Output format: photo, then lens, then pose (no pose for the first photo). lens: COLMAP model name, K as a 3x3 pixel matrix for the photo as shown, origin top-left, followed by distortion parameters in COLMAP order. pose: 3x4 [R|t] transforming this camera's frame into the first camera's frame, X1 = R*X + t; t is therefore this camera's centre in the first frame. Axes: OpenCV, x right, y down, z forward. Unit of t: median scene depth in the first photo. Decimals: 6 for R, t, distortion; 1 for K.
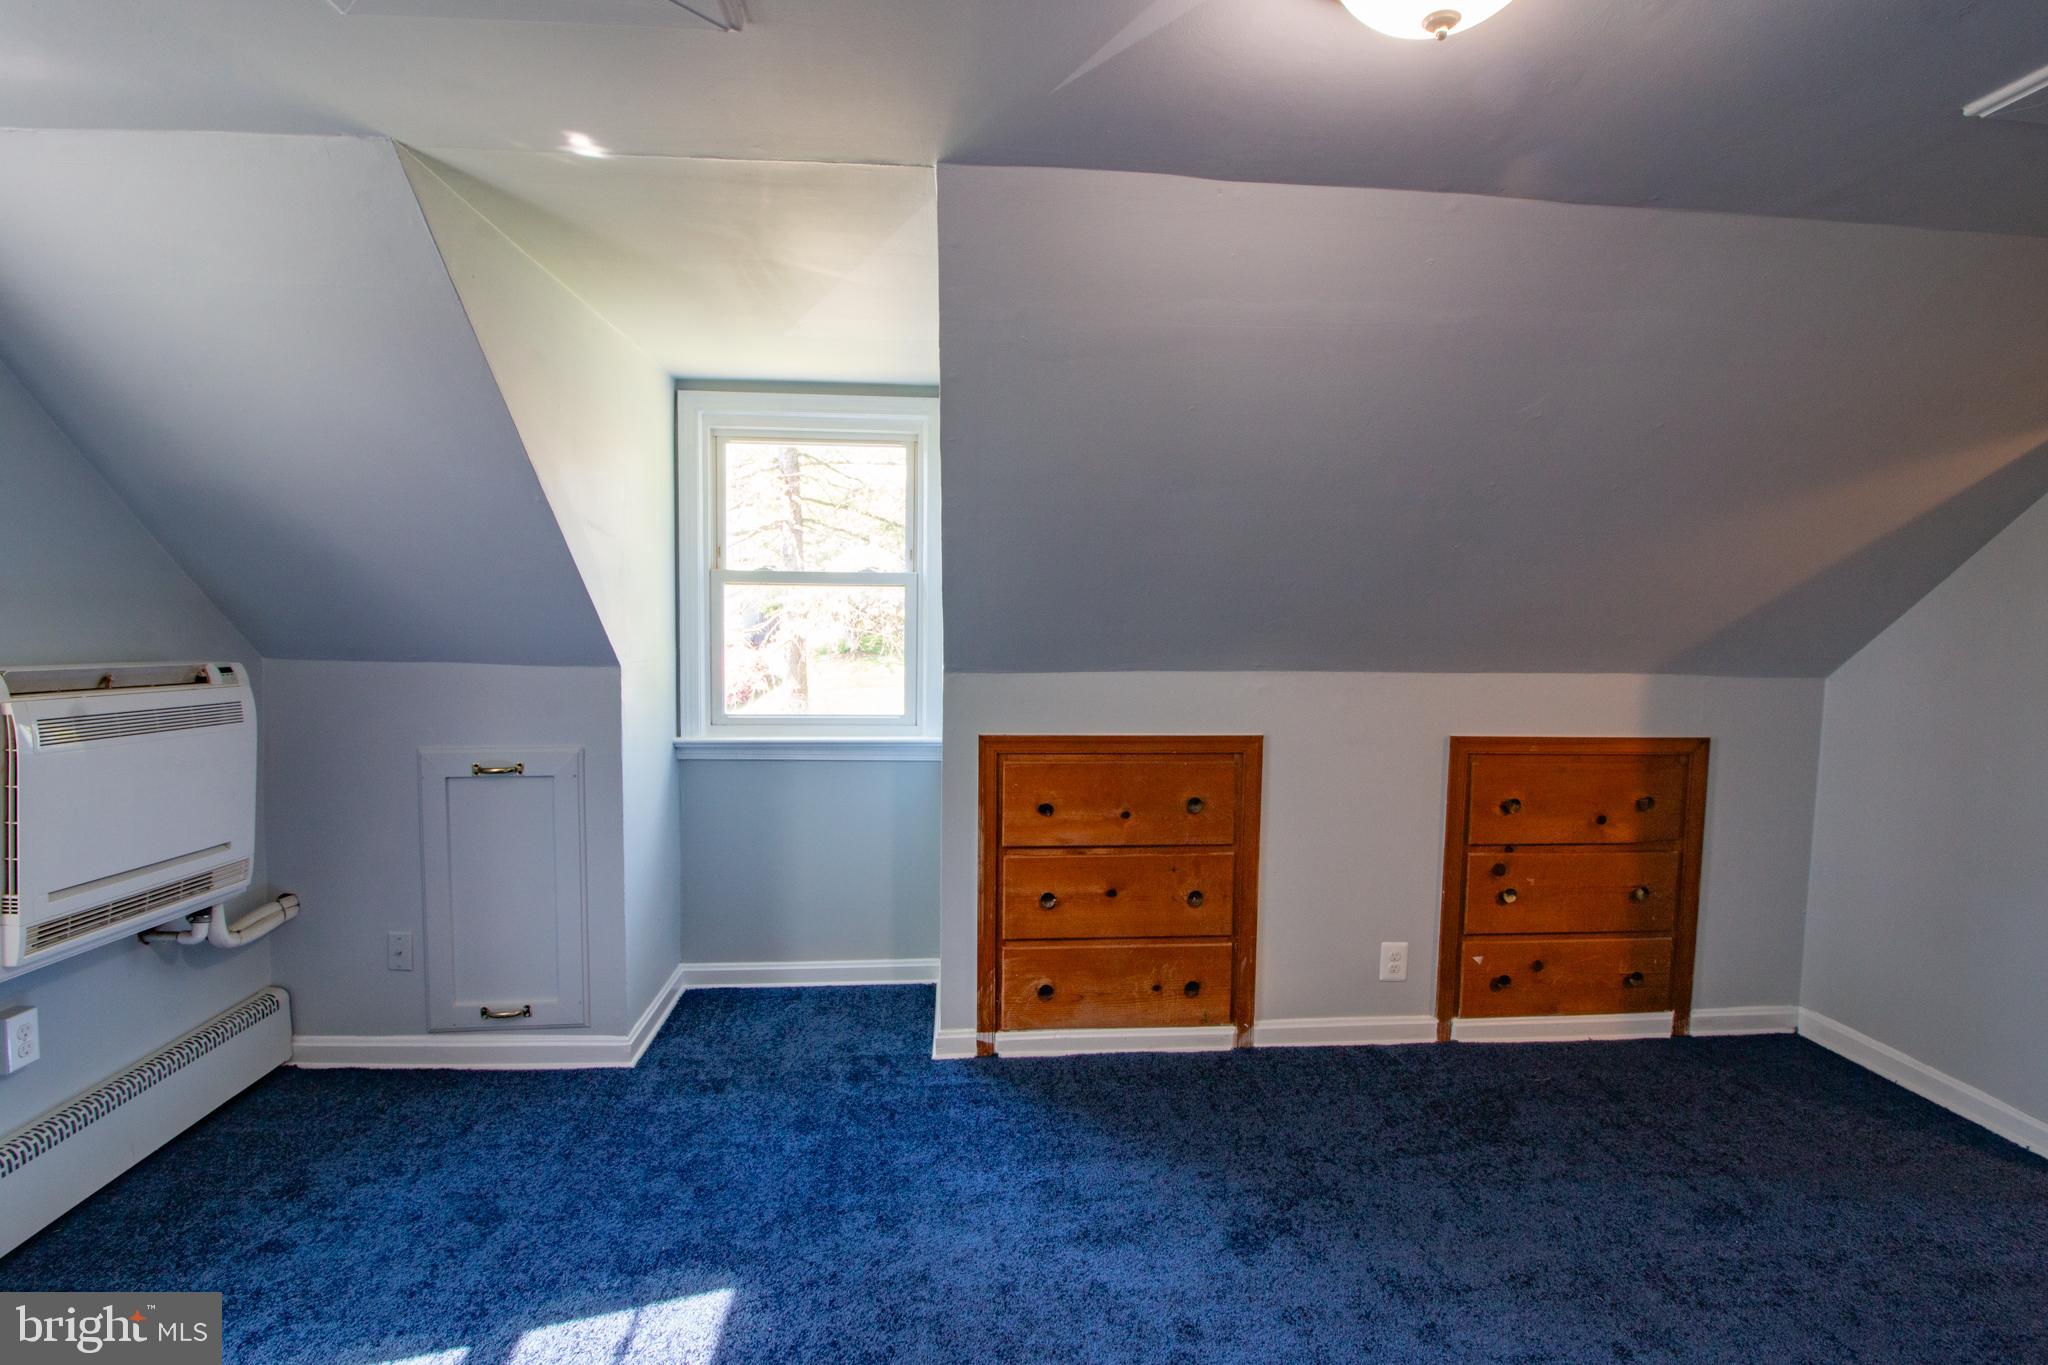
lens RADIAL K [[965.8, 0, 977.5], [0, 965.8, 667.4], [0, 0, 1]] dist [-0.002908, -0.019908]
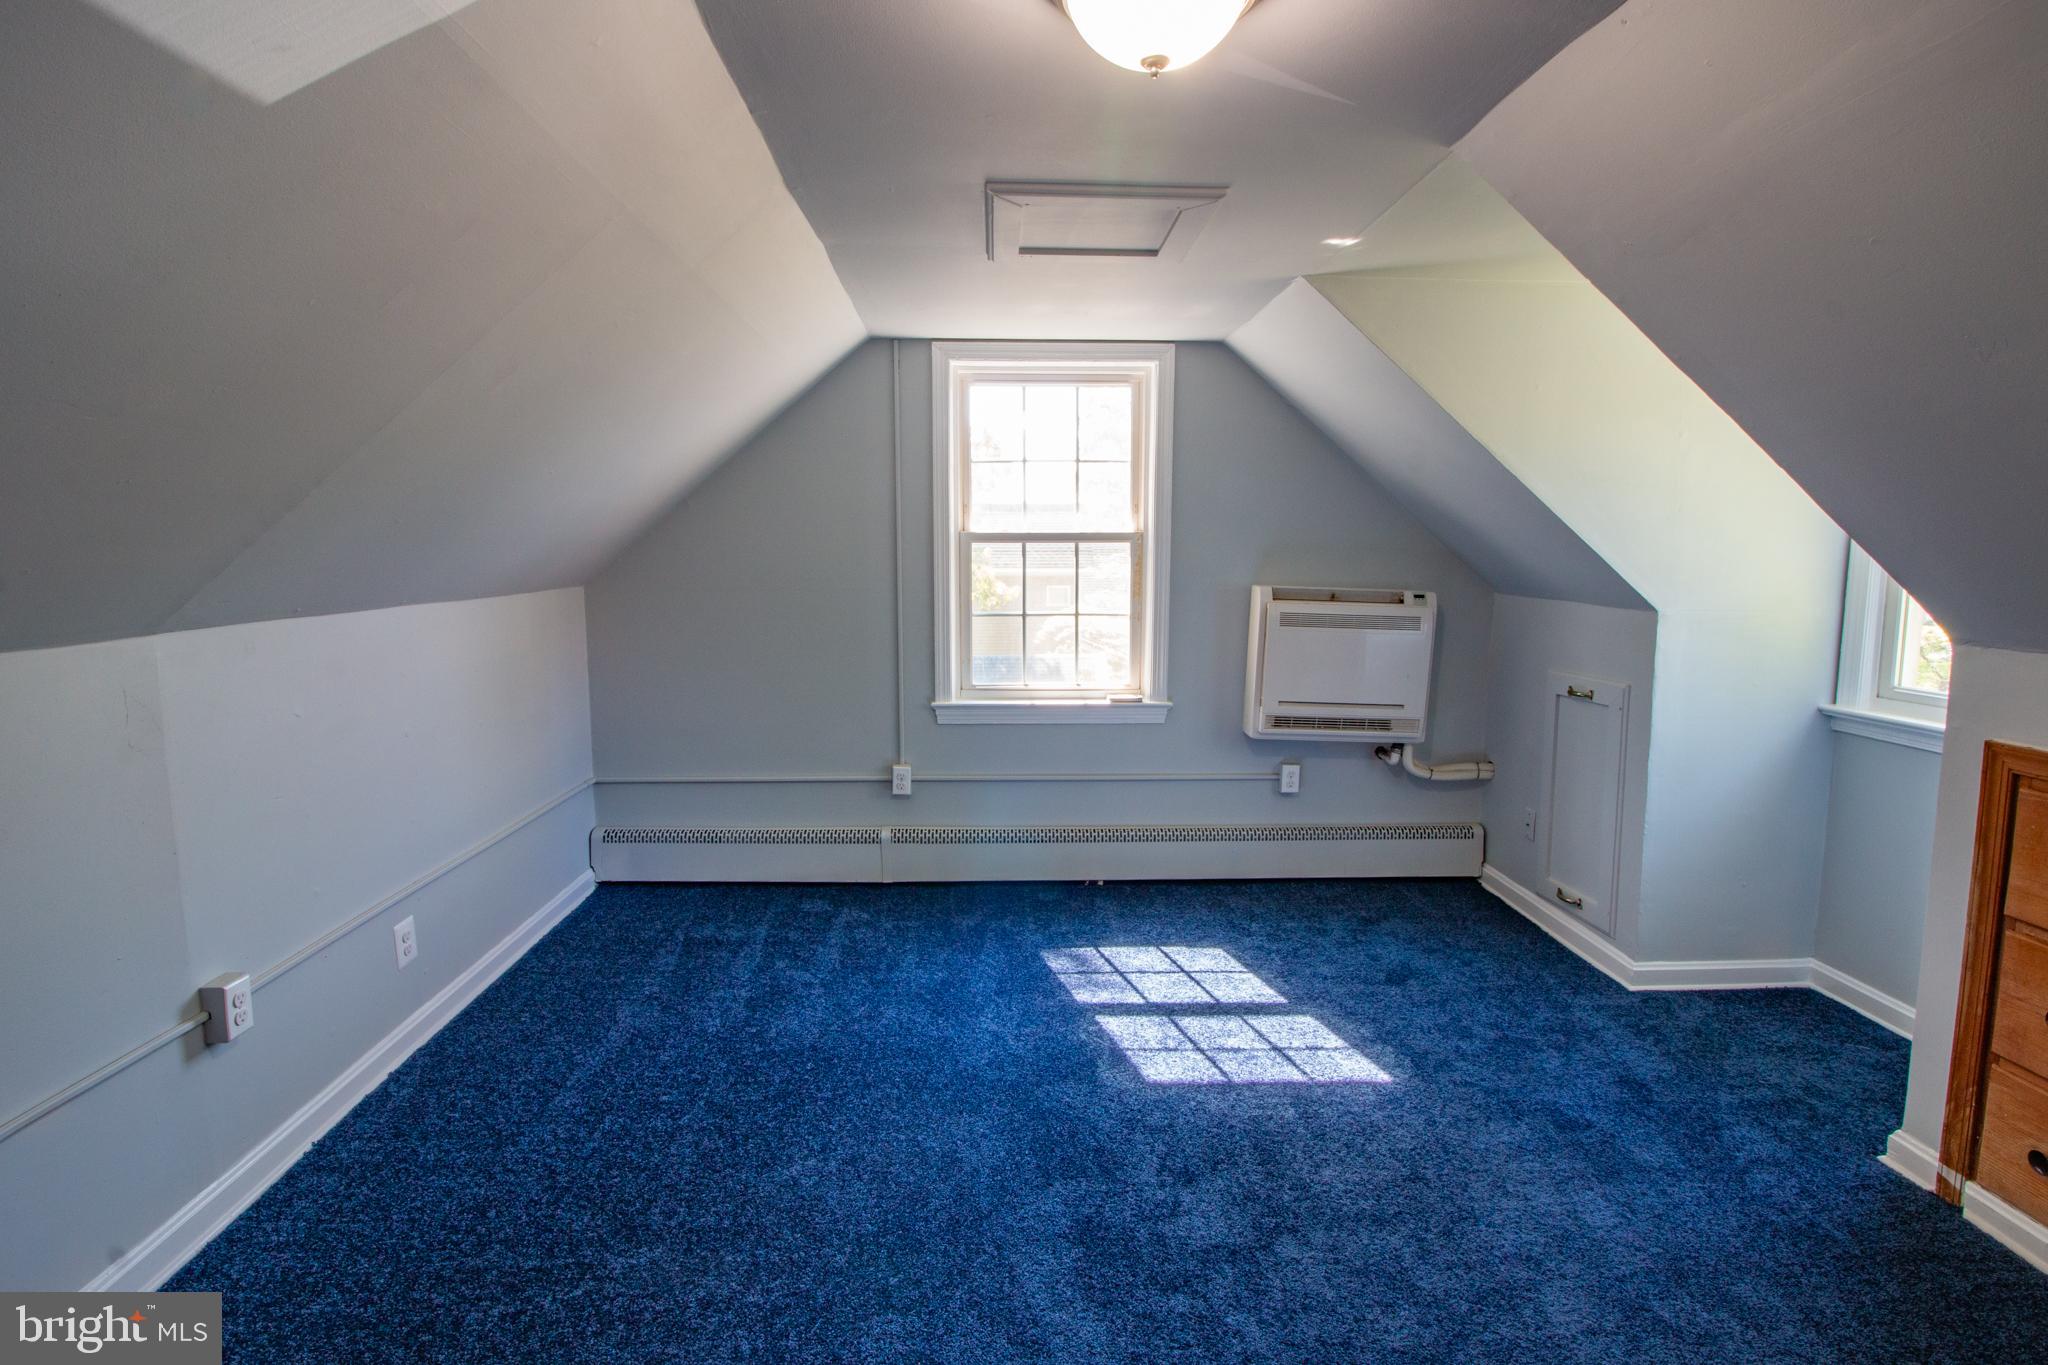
lens RADIAL K [[938.4, 0, 1021.4], [0, 938.4, 660.9], [0, 0, 1]] dist [-0.004527, -0.011775]
pose [[-0.018958, 0.103470, -0.994452, 0.652487], [-0.064317, 0.992444, 0.104487, -0.009250], [0.997749, 0.065941, -0.012160, 0.327612]]
